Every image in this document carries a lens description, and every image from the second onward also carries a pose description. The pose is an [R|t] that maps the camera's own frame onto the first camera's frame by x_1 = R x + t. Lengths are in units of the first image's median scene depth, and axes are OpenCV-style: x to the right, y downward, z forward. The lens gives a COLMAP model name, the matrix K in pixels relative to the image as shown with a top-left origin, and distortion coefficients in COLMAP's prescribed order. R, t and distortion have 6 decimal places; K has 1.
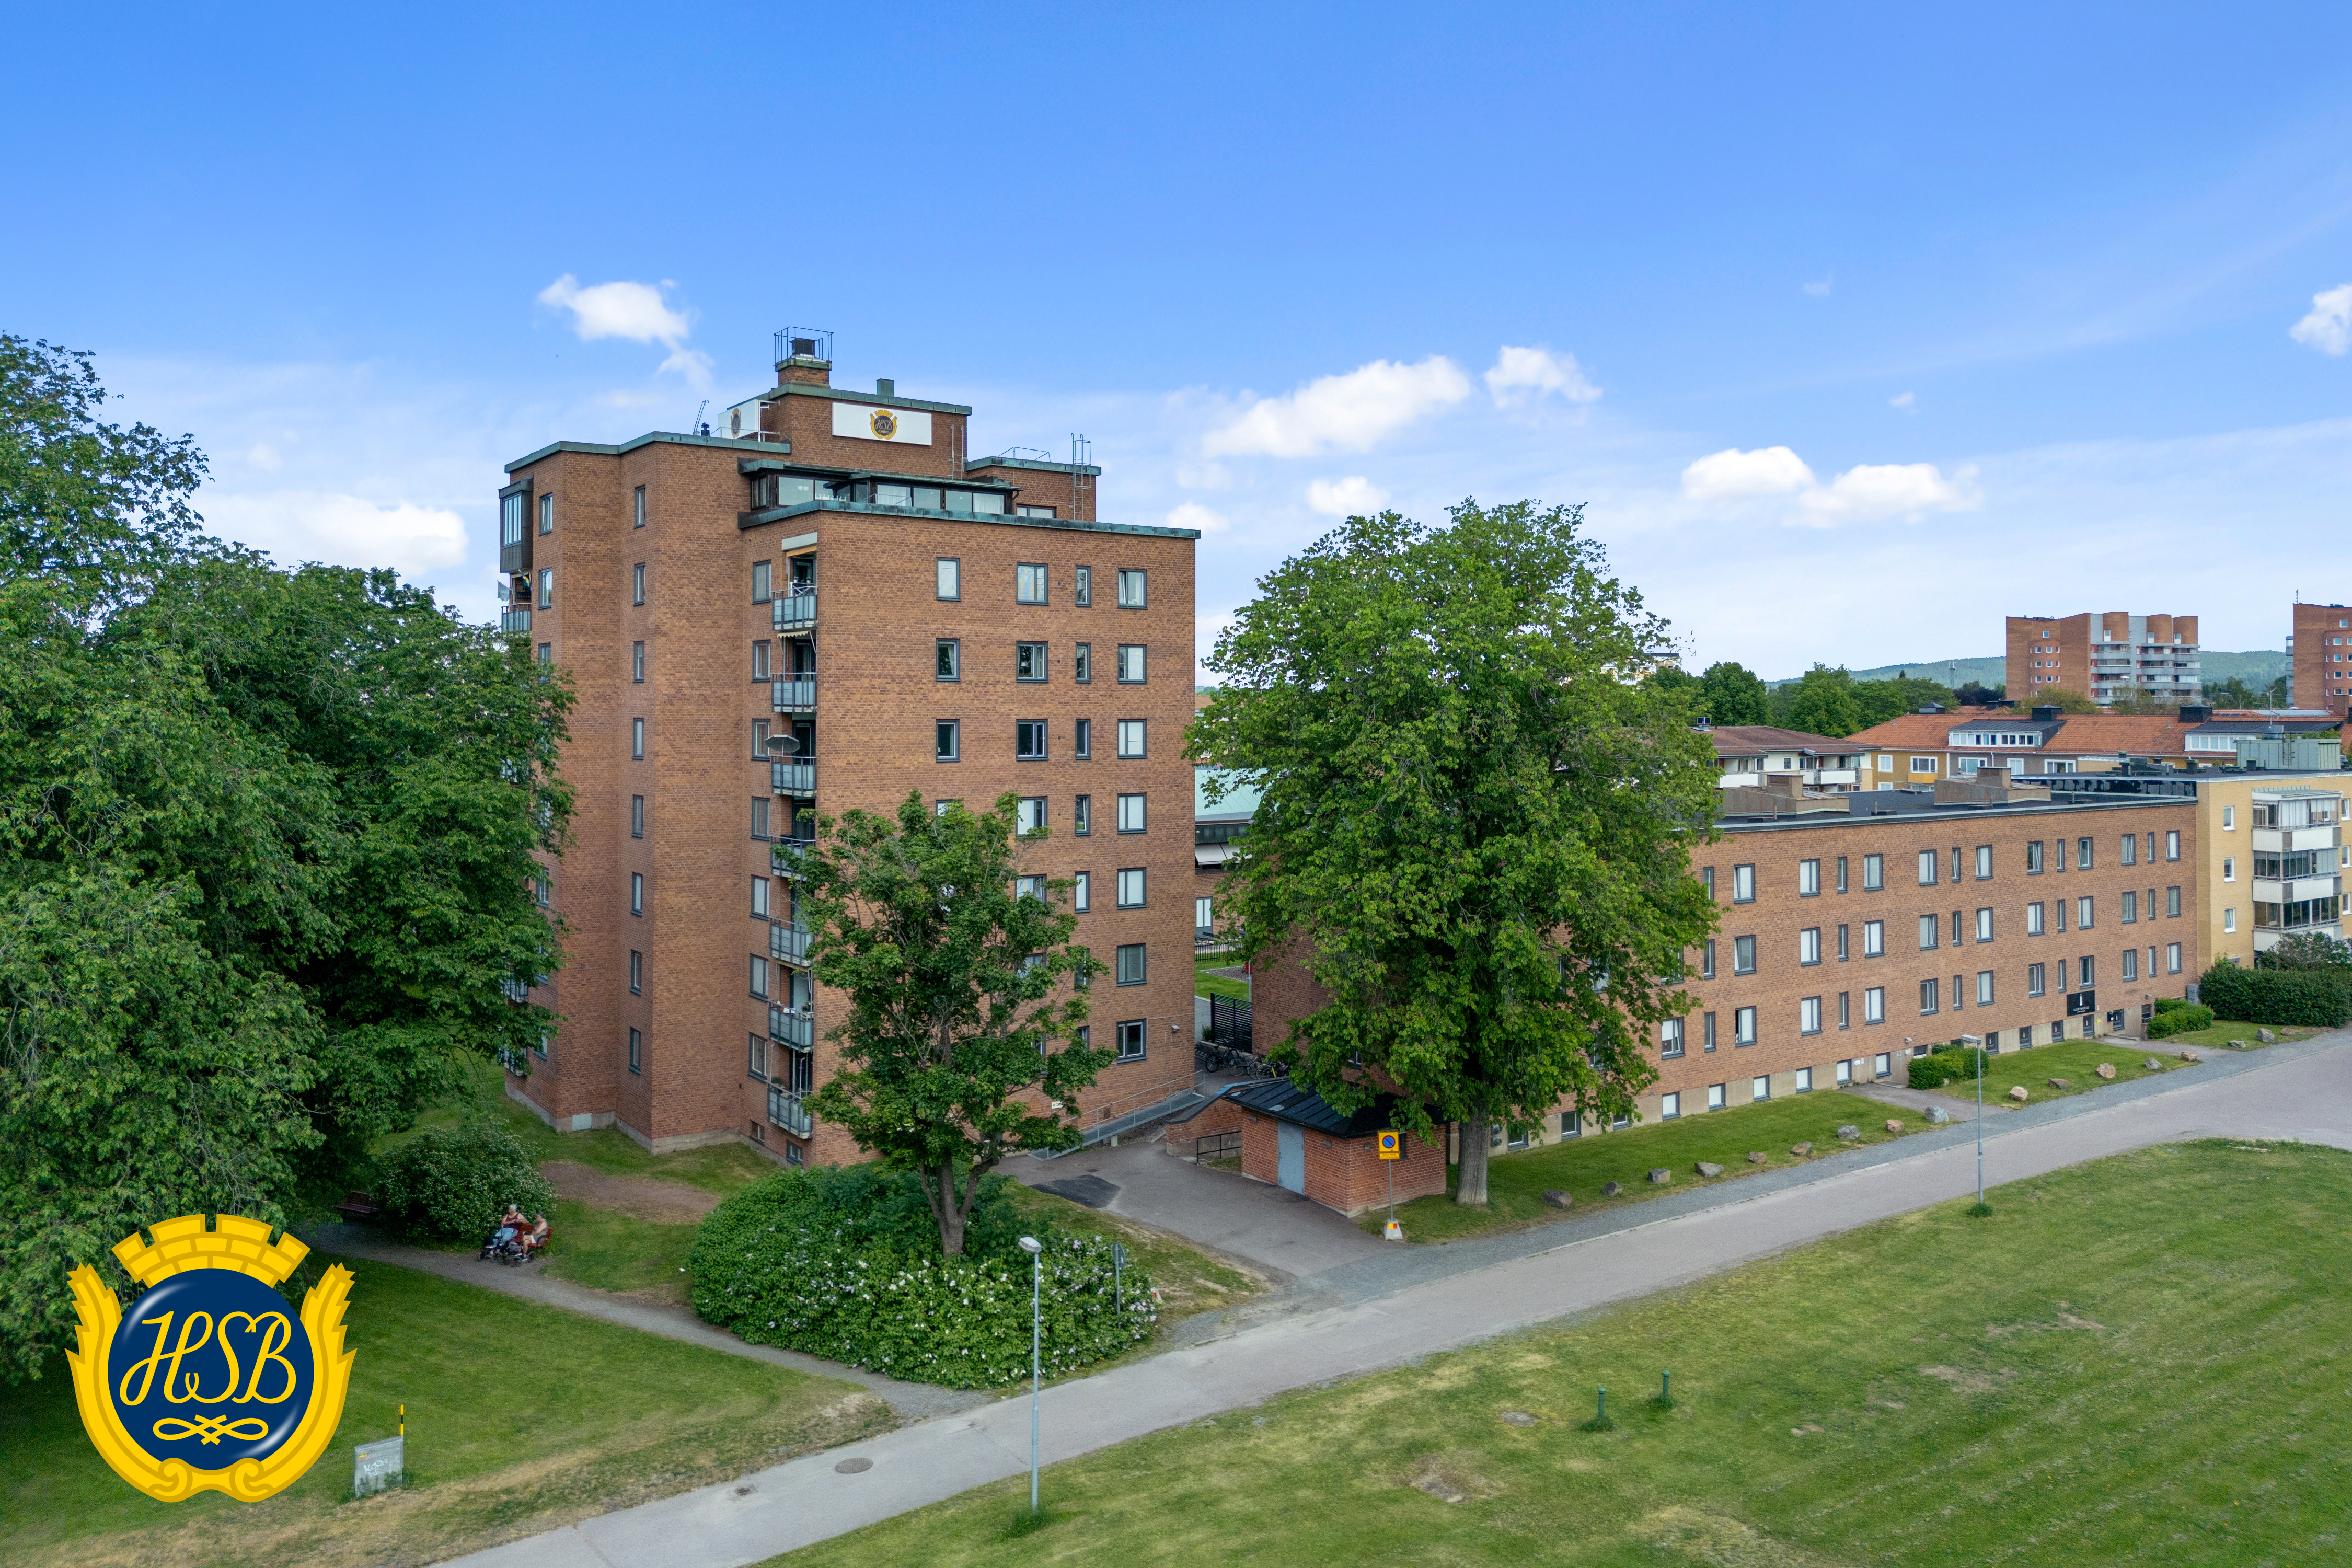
lens RADIAL K [[1434.5, 0, 1177.9], [0, 1434.5, 702.9], [0, 0, 1]] dist [0.042357, -0.038808]
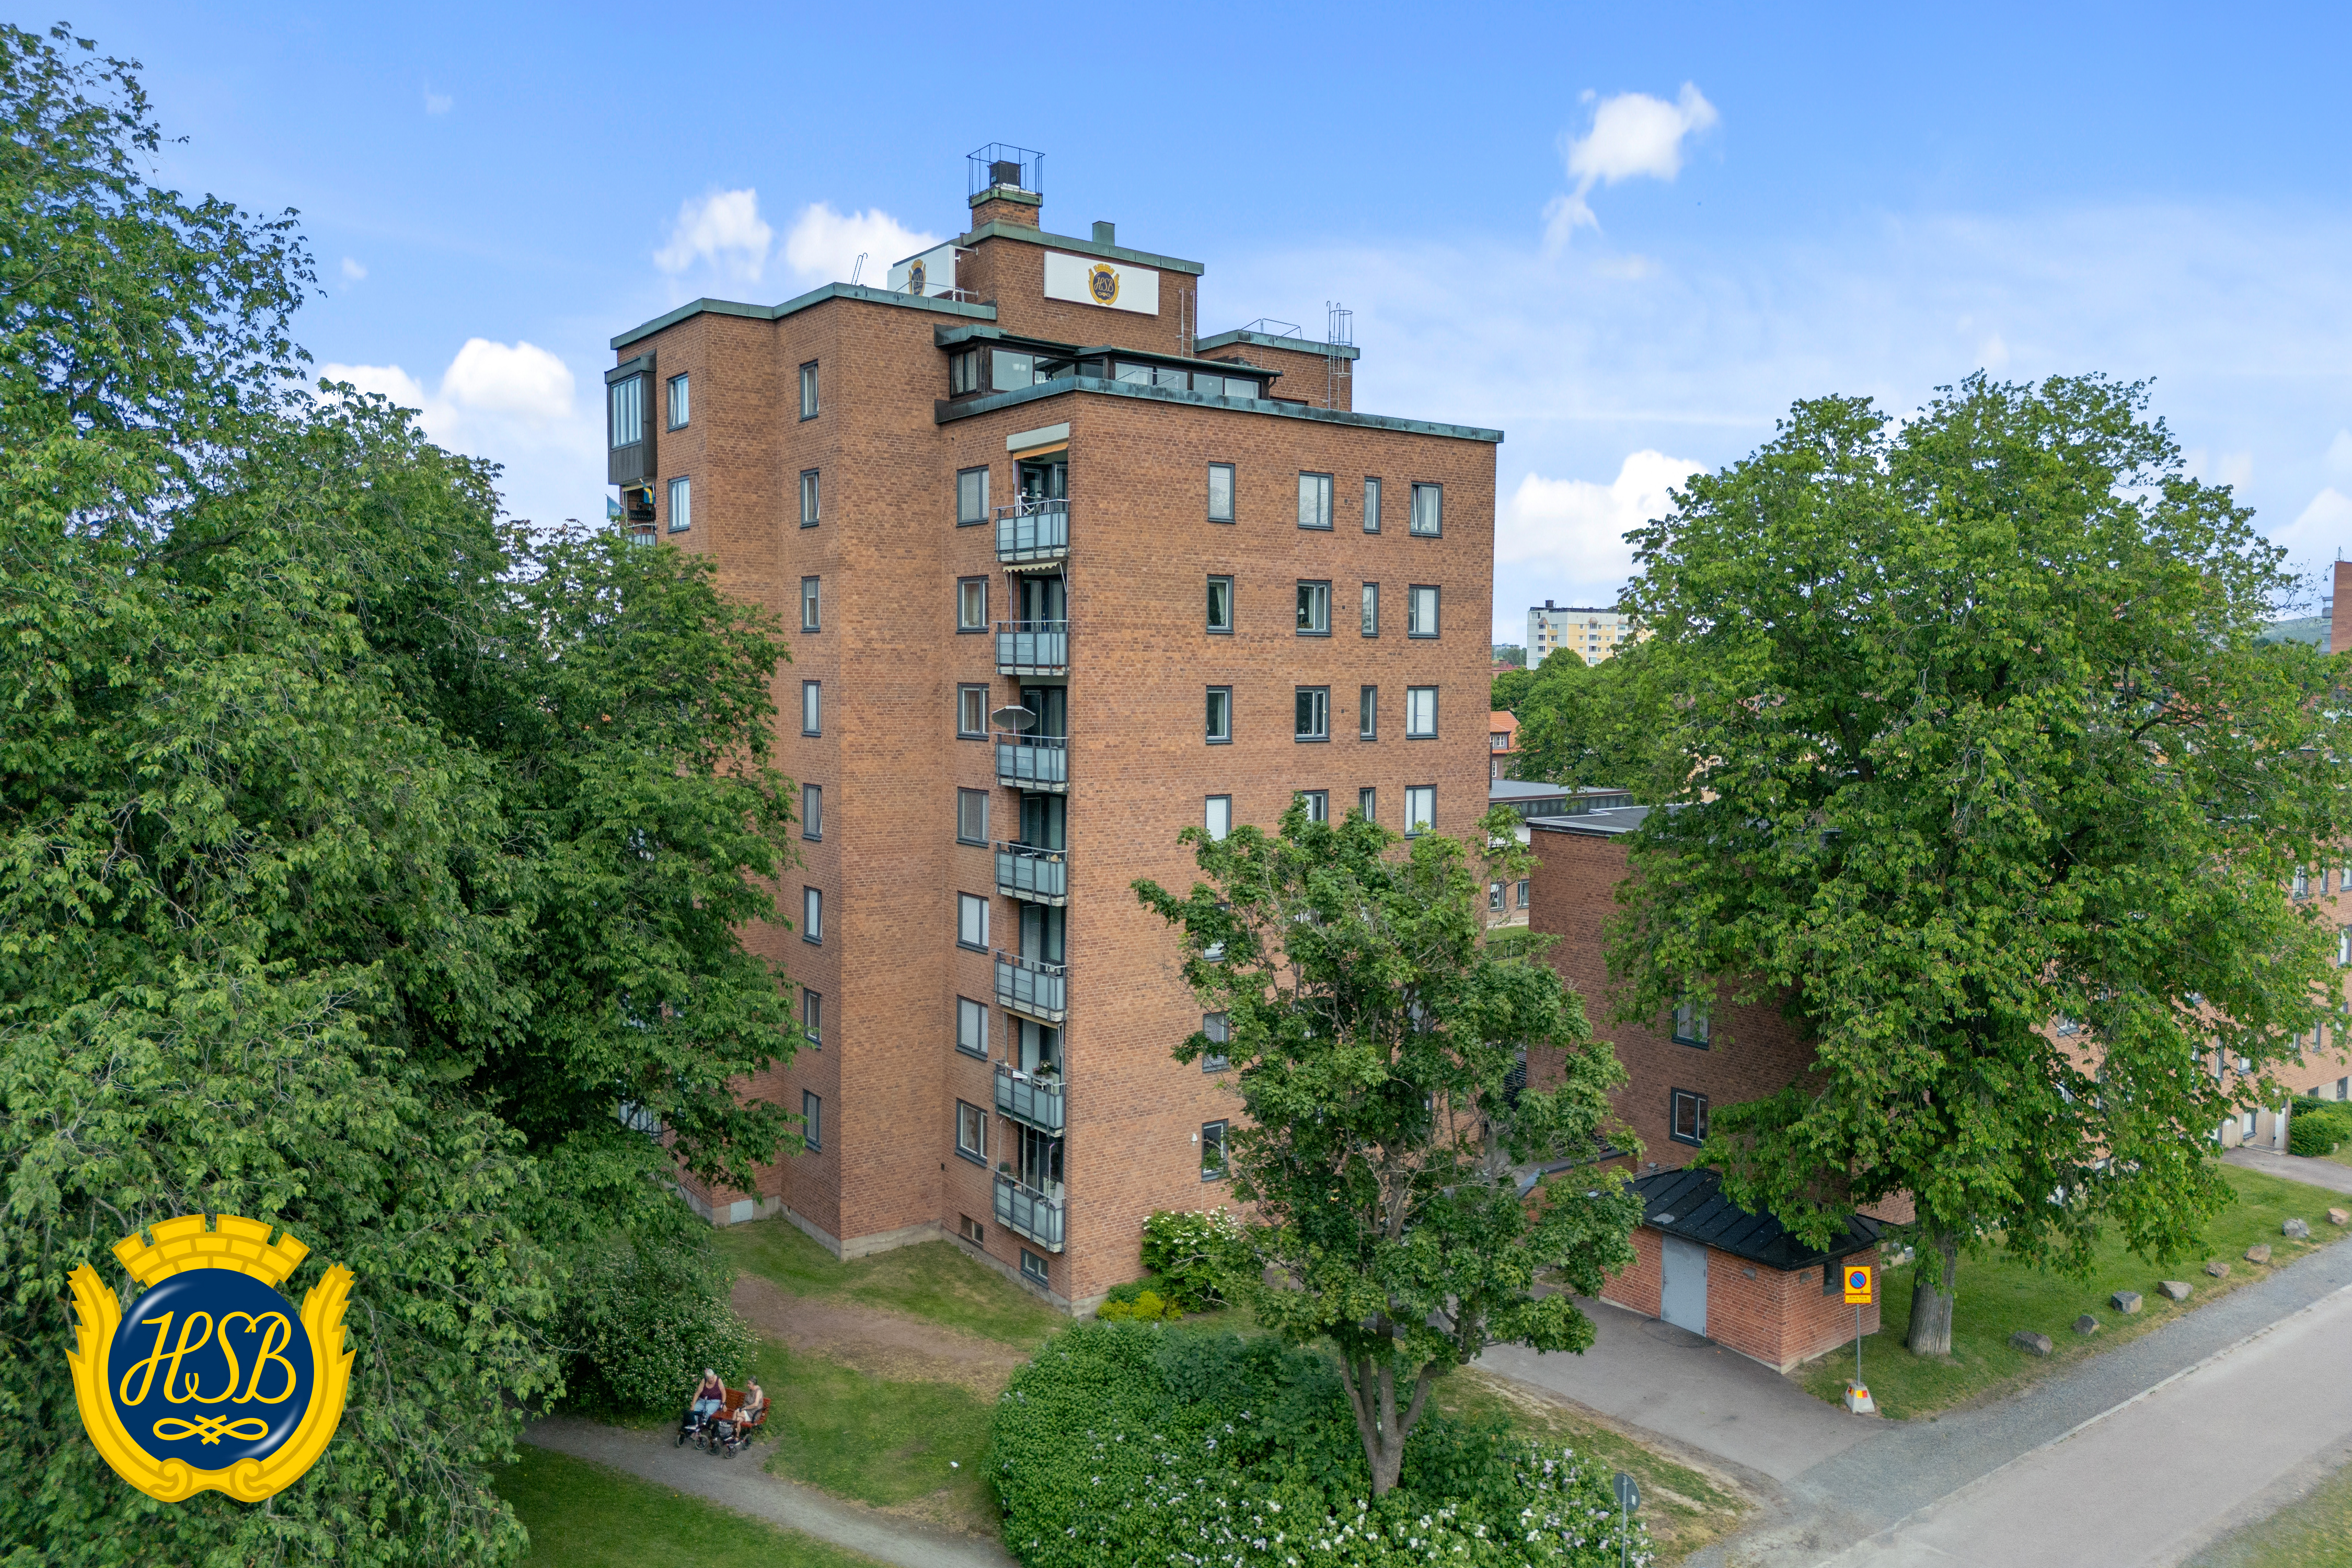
lens RADIAL K [[1671.7, 0, 1189.6], [0, 1671.7, 784.9], [0, 0, 1]] dist [0.079599, -0.086653]
pose [[0.998374, 0.010887, -0.055950, -0.131539], [-0.006761, 0.997279, 0.073404, -0.000679], [0.056597, -0.072906, 0.995732, 0.147576]]
